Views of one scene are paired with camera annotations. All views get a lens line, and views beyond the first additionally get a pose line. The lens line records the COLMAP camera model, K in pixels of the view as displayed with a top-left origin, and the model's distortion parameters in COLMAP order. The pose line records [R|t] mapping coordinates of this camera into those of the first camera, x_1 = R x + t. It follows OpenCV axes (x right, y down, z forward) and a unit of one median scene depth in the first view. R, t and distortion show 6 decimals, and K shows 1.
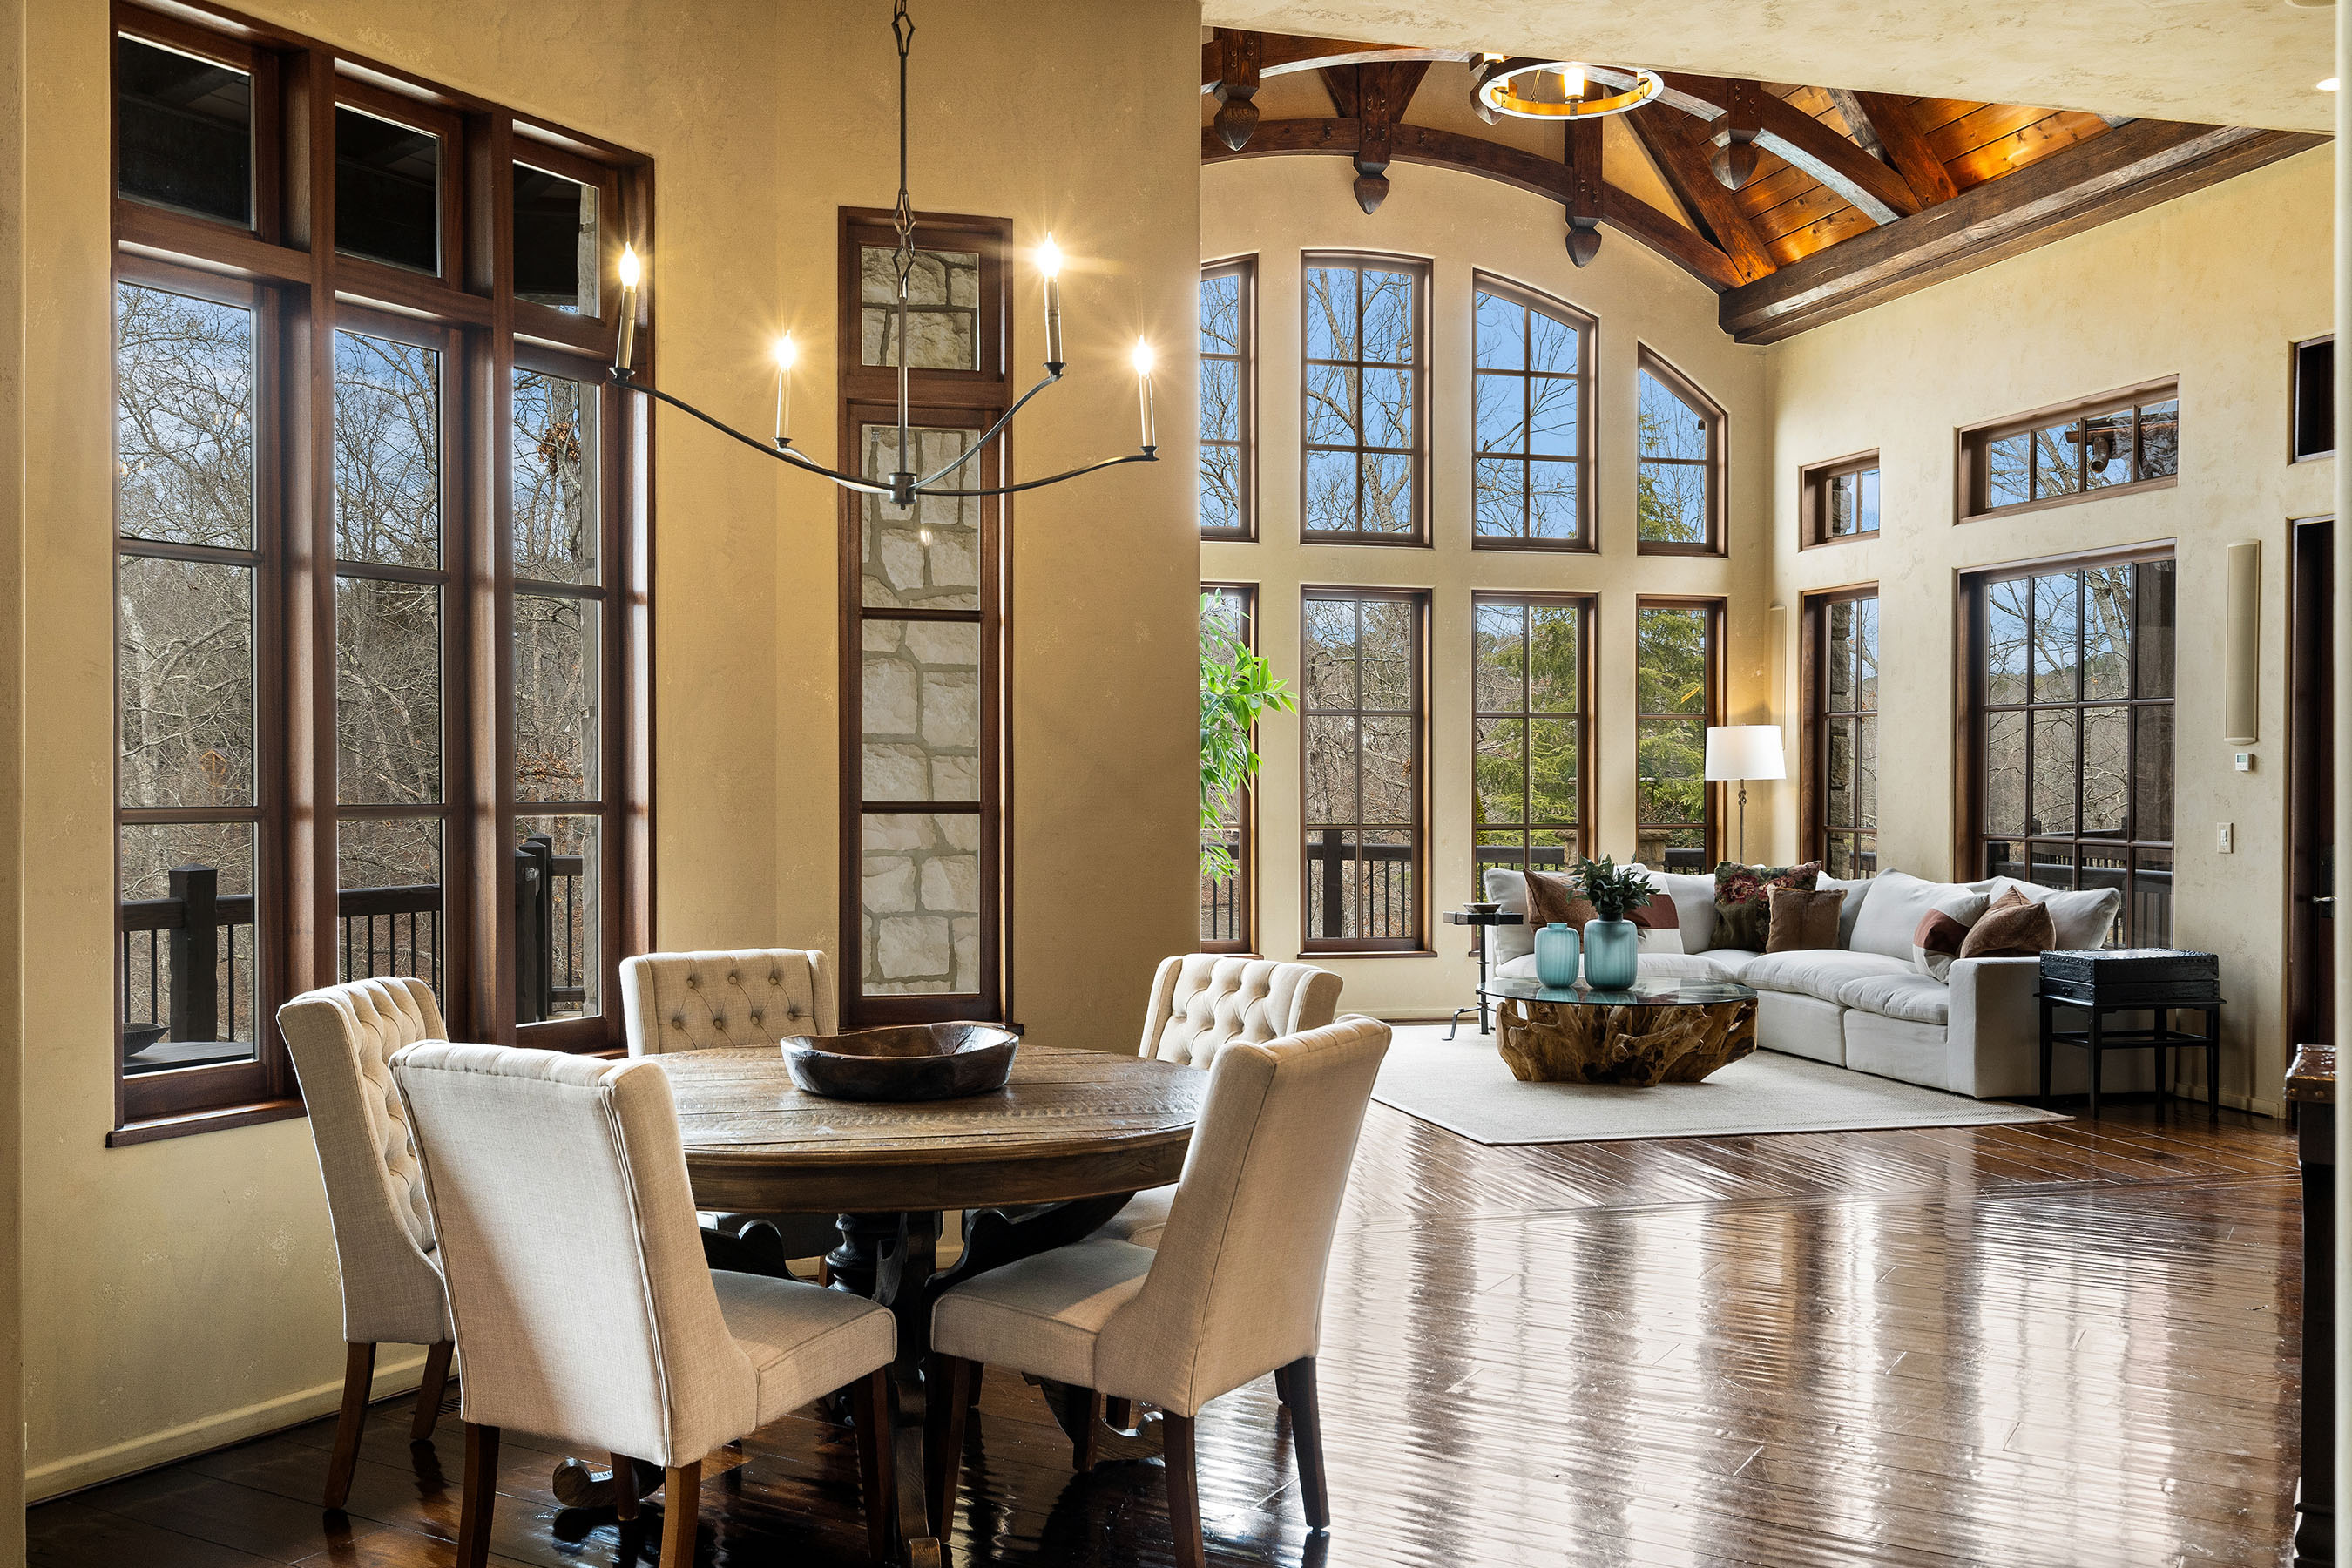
lens RADIAL K [[2135.5, 0, 1164.9], [0, 2135.5, 771.6], [0, 0, 1]] dist [-0.003617, 0.000000]
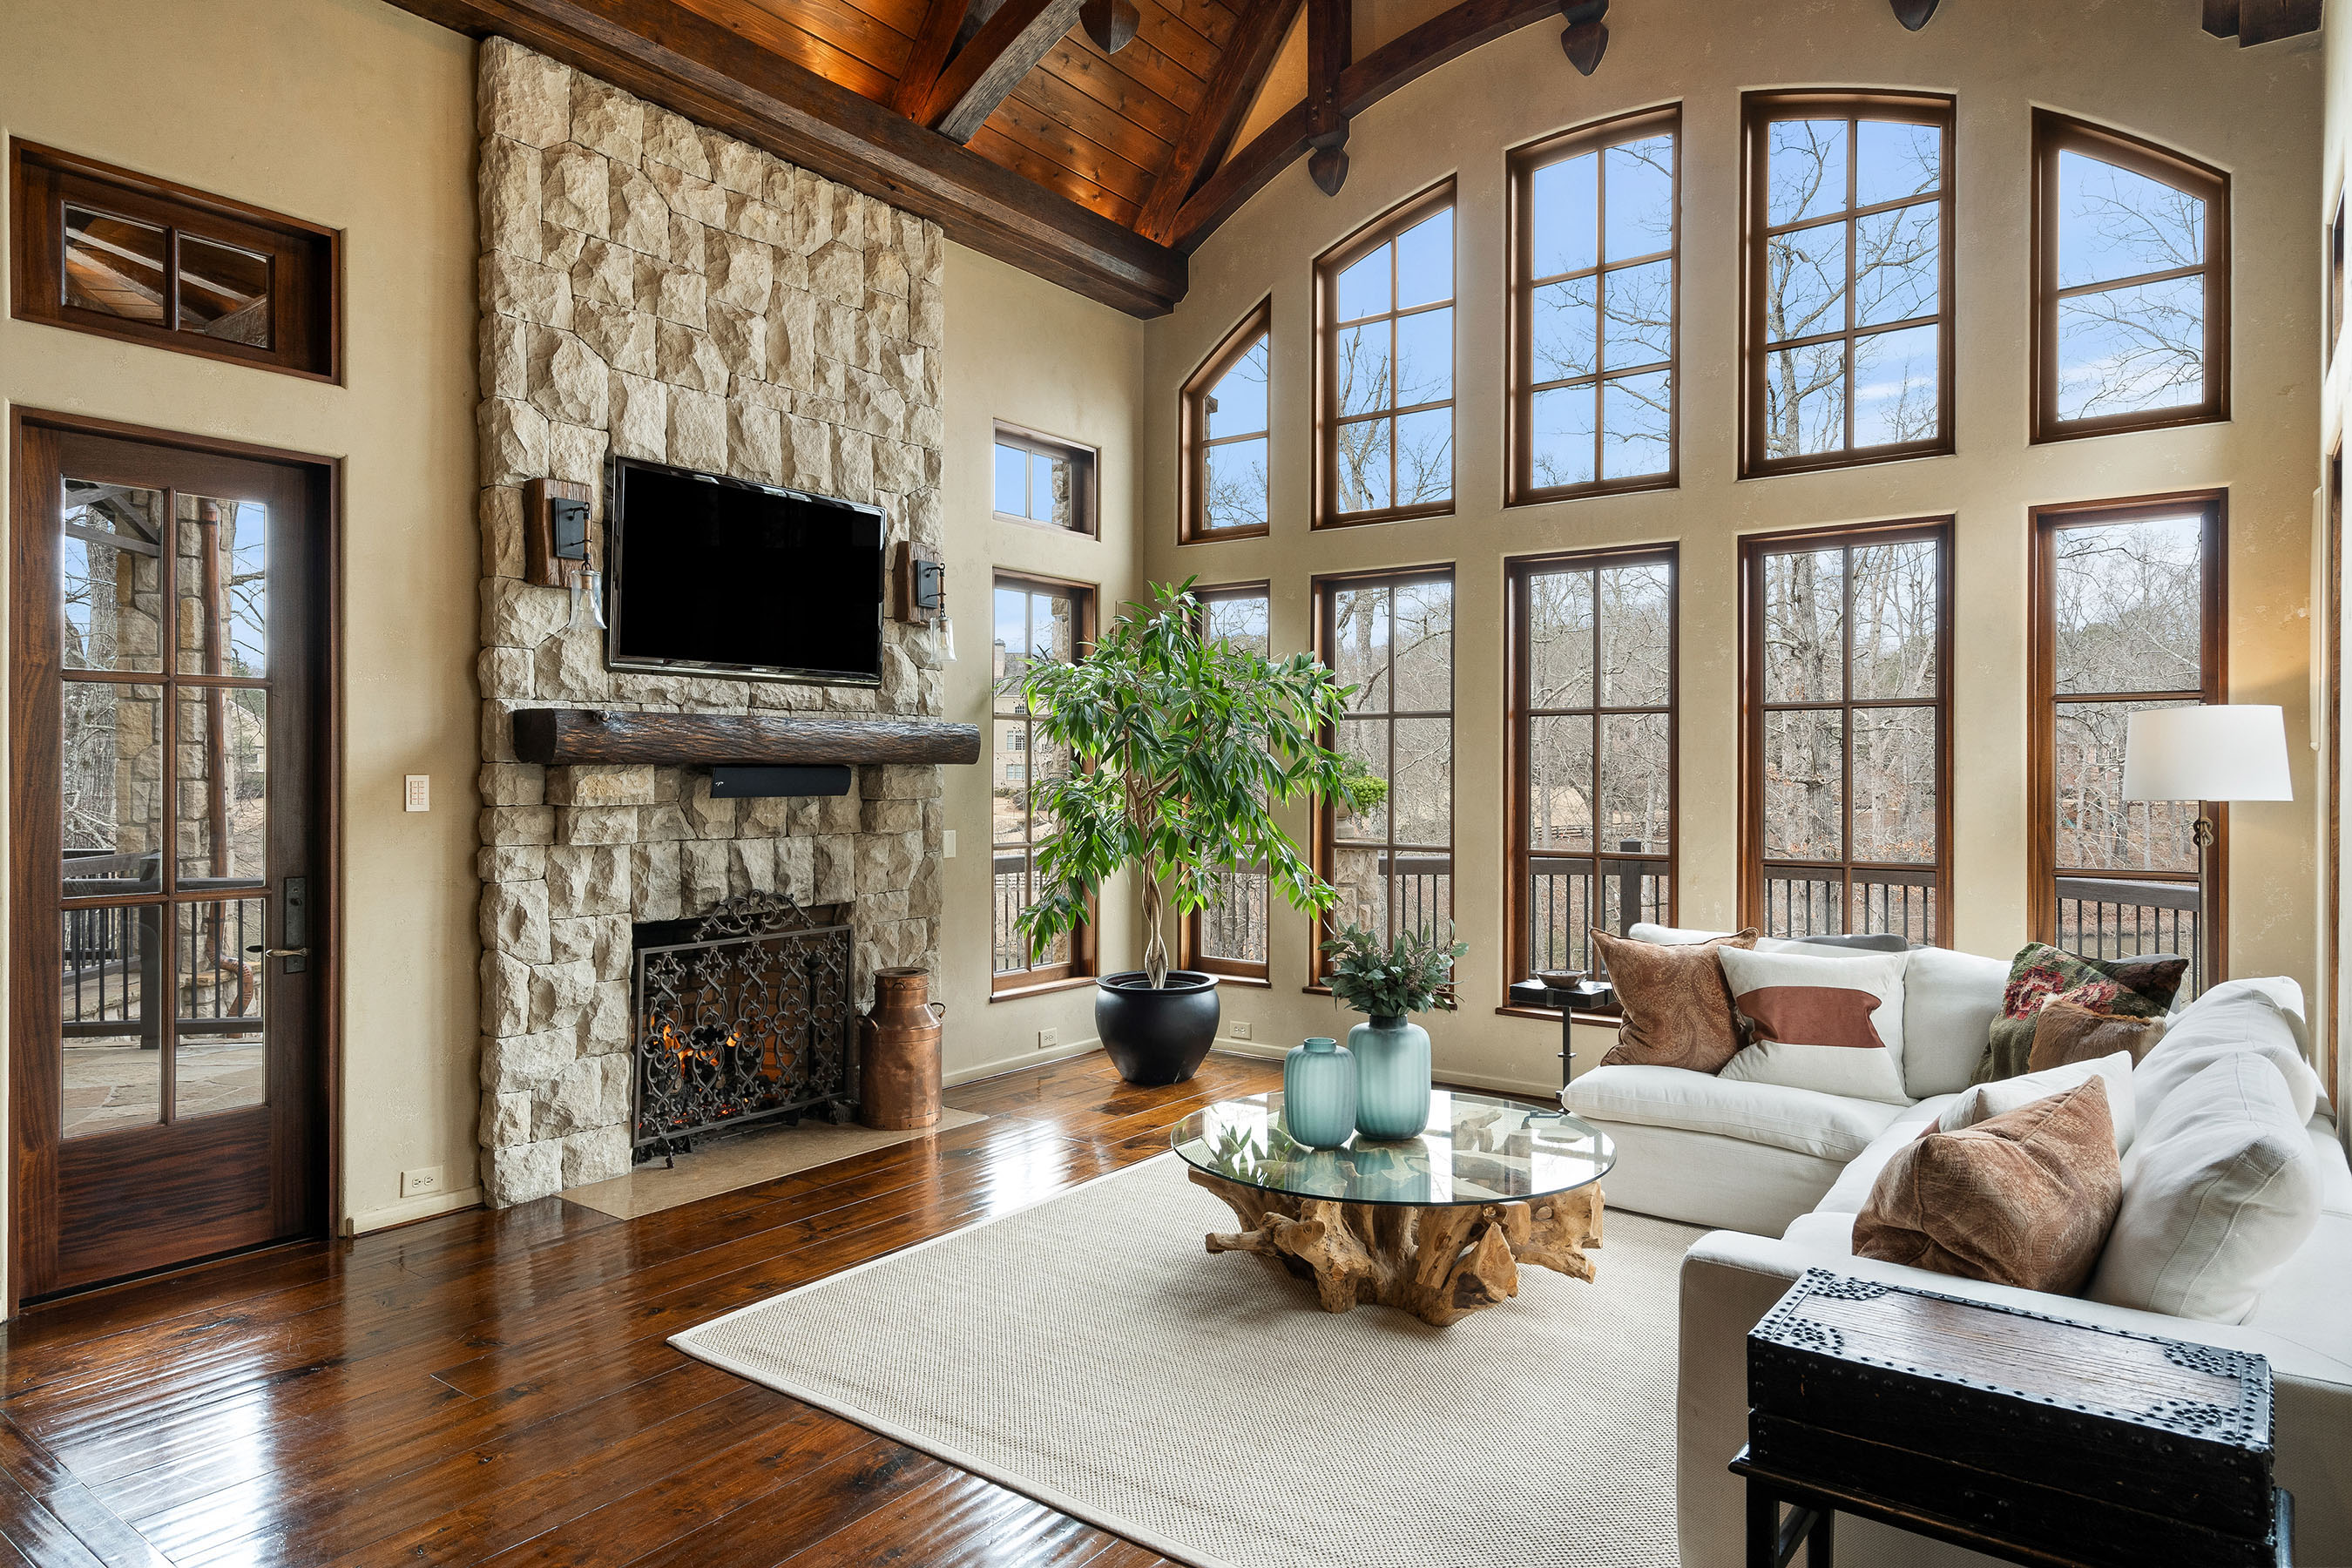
lens RADIAL K [[1408.9, 0, 1172.0], [0, 1408.9, 775.9], [0, 0, 1]] dist [-0.004146, -0.001518]
pose [[0.626532, -0.002600, -0.779391, 0.446407], [0.004327, 0.999991, 0.000143, -0.004829], [0.779383, -0.003462, 0.626538, 0.619893]]
